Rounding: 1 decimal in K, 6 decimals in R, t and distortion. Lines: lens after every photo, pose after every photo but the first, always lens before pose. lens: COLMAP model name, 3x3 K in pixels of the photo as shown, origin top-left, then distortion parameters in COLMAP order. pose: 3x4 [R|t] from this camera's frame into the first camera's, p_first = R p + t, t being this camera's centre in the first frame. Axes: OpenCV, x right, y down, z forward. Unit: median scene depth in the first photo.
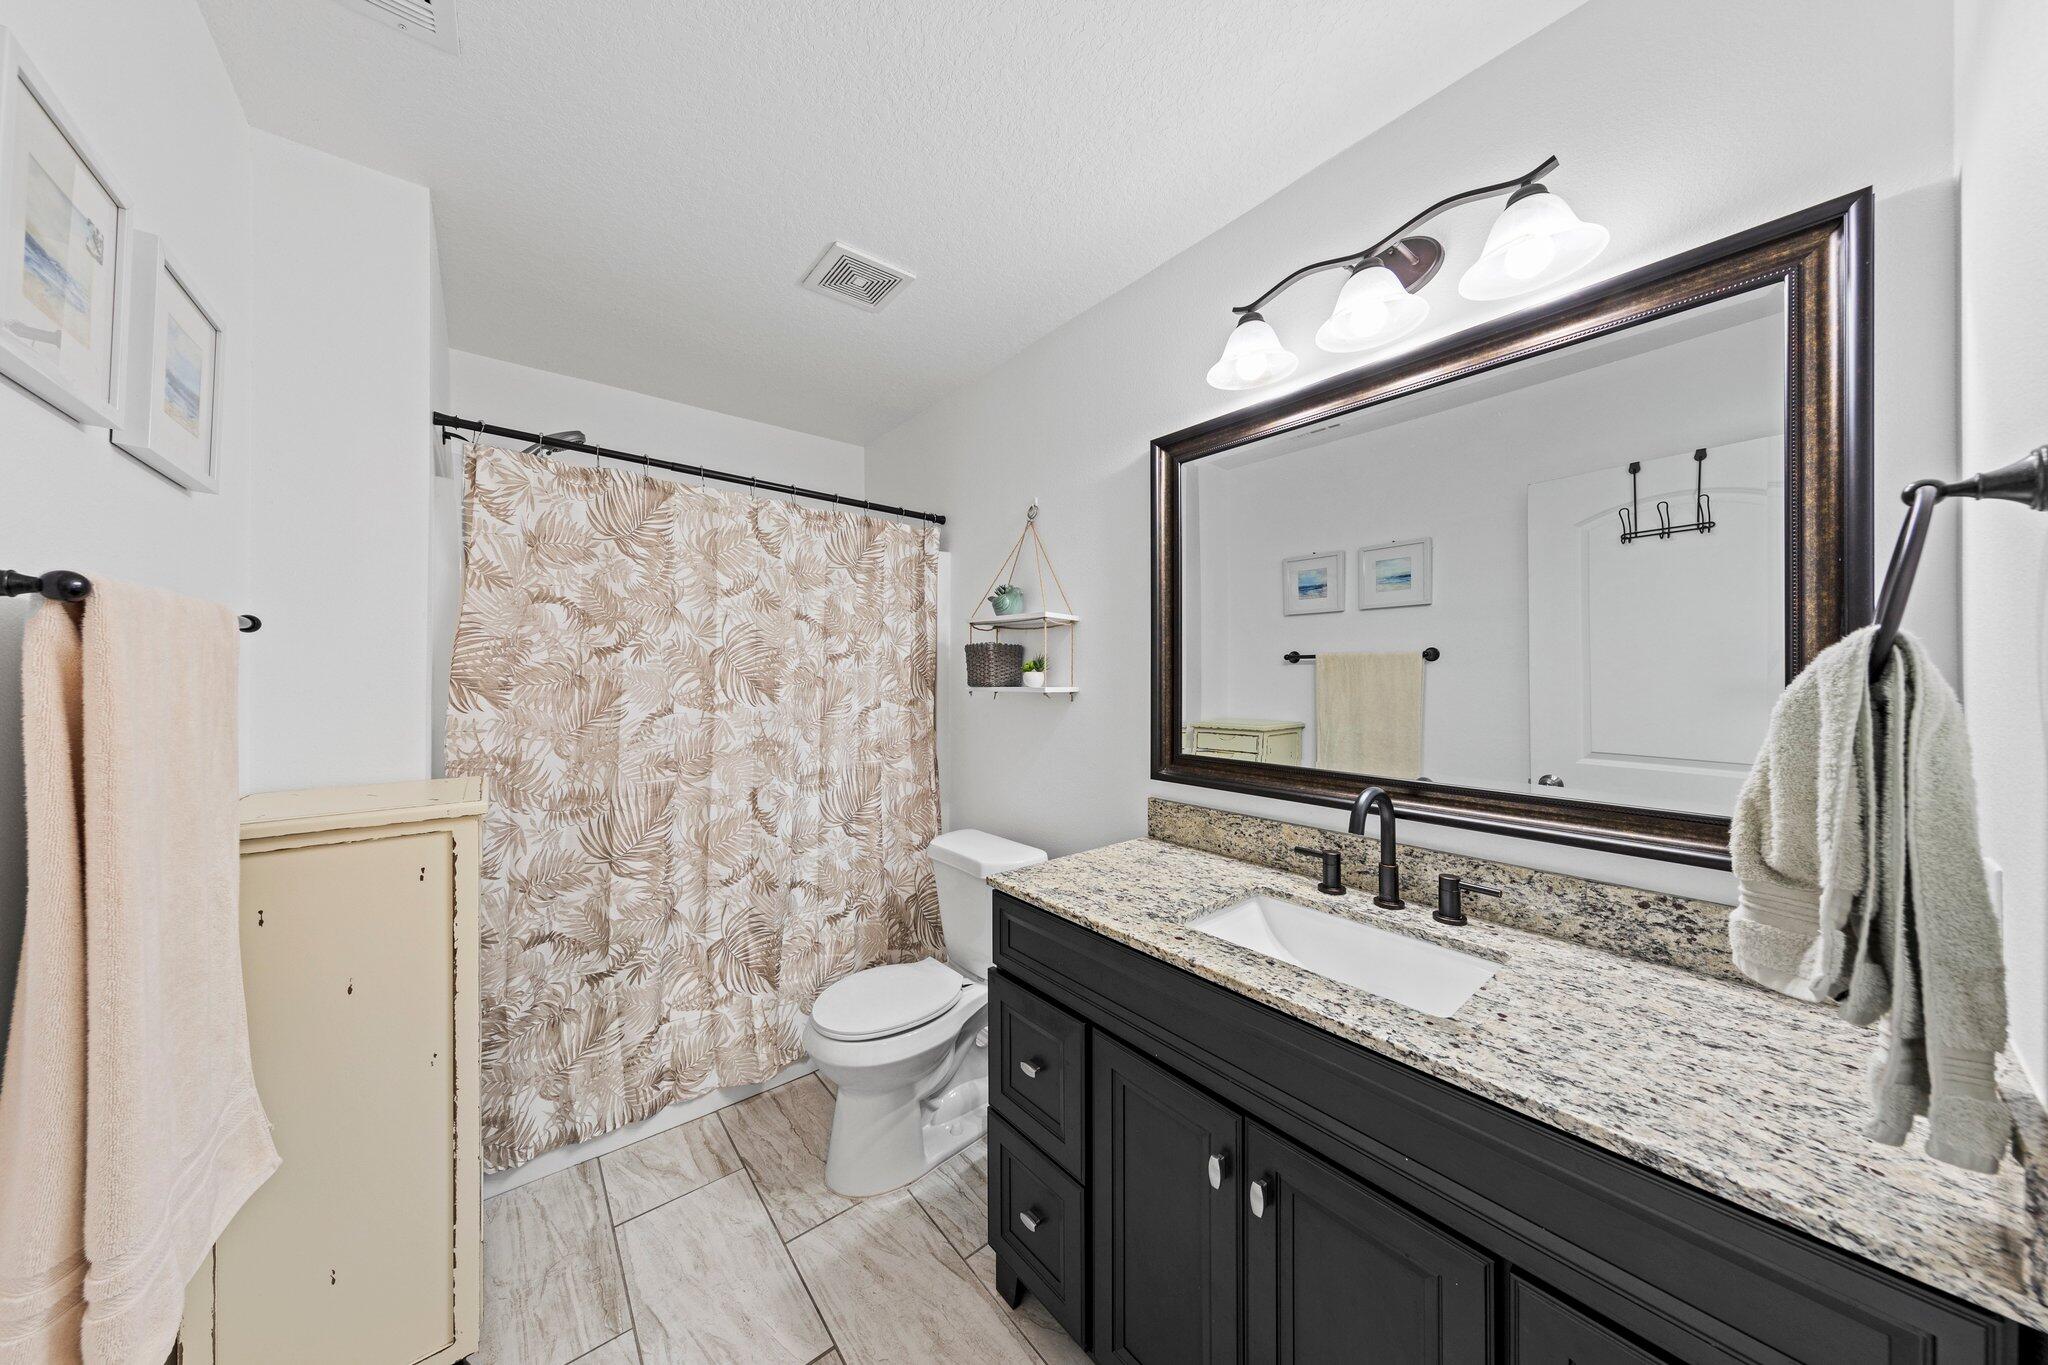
lens RADIAL K [[646.6, 0, 1011.8], [0, 646.6, 674.7], [0, 0, 1]] dist [0.002524, -0.000290]
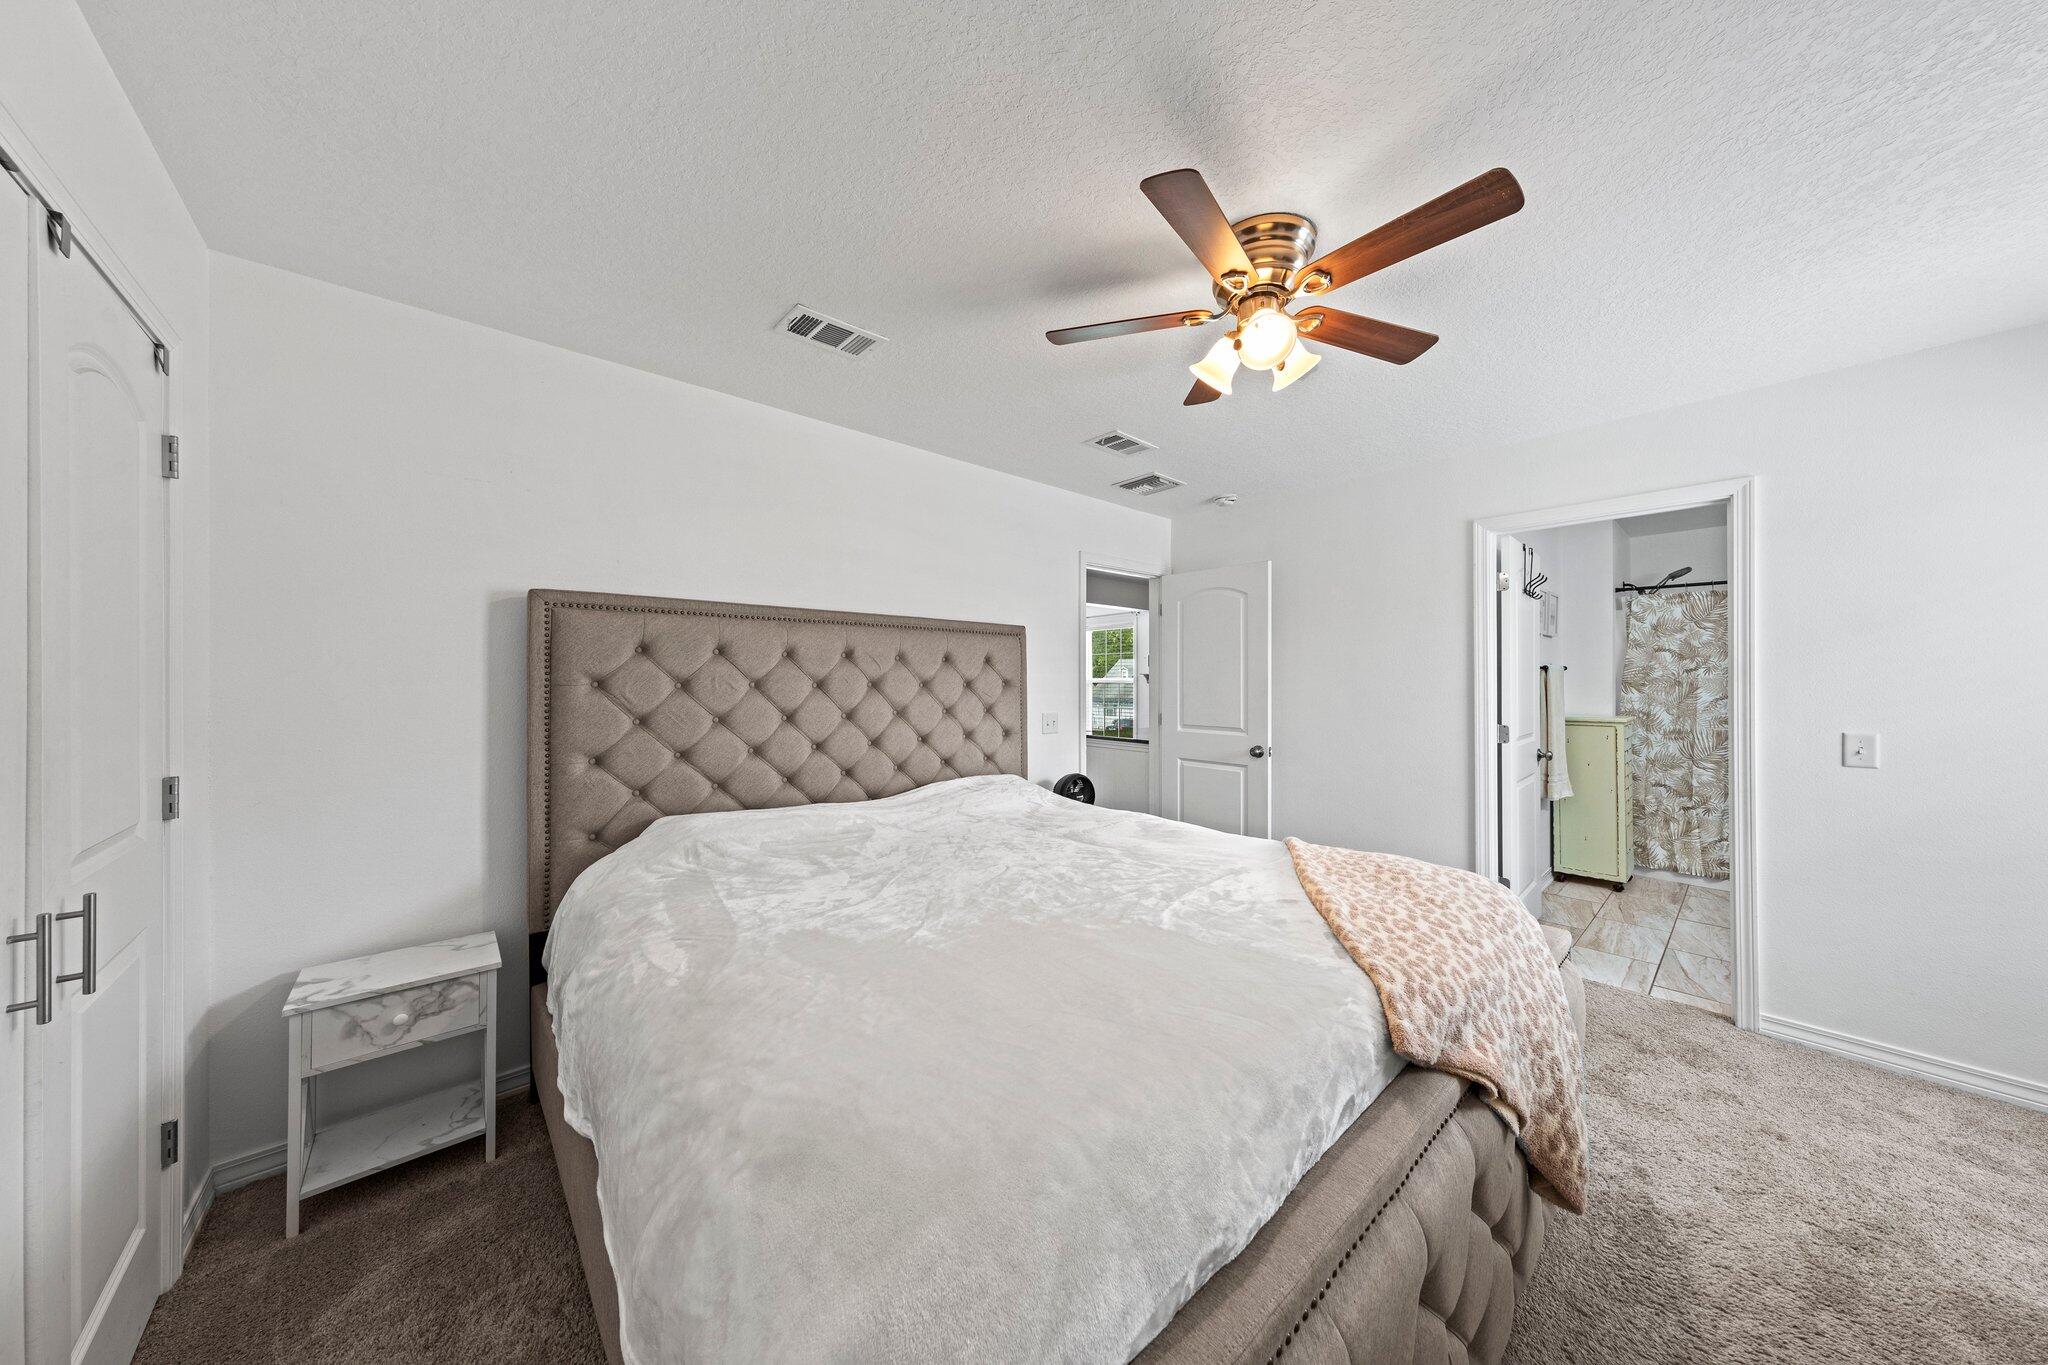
lens RADIAL K [[646.6, 0, 1028.4], [0, 646.6, 676.1], [0, 0, 1]] dist [0.002524, -0.000290]
pose [[0.058854, -0.007829, -0.998236, 1.612703], [0.003115, 0.999966, -0.007659, -0.005390], [0.998262, -0.002659, 0.058876, -1.567045]]
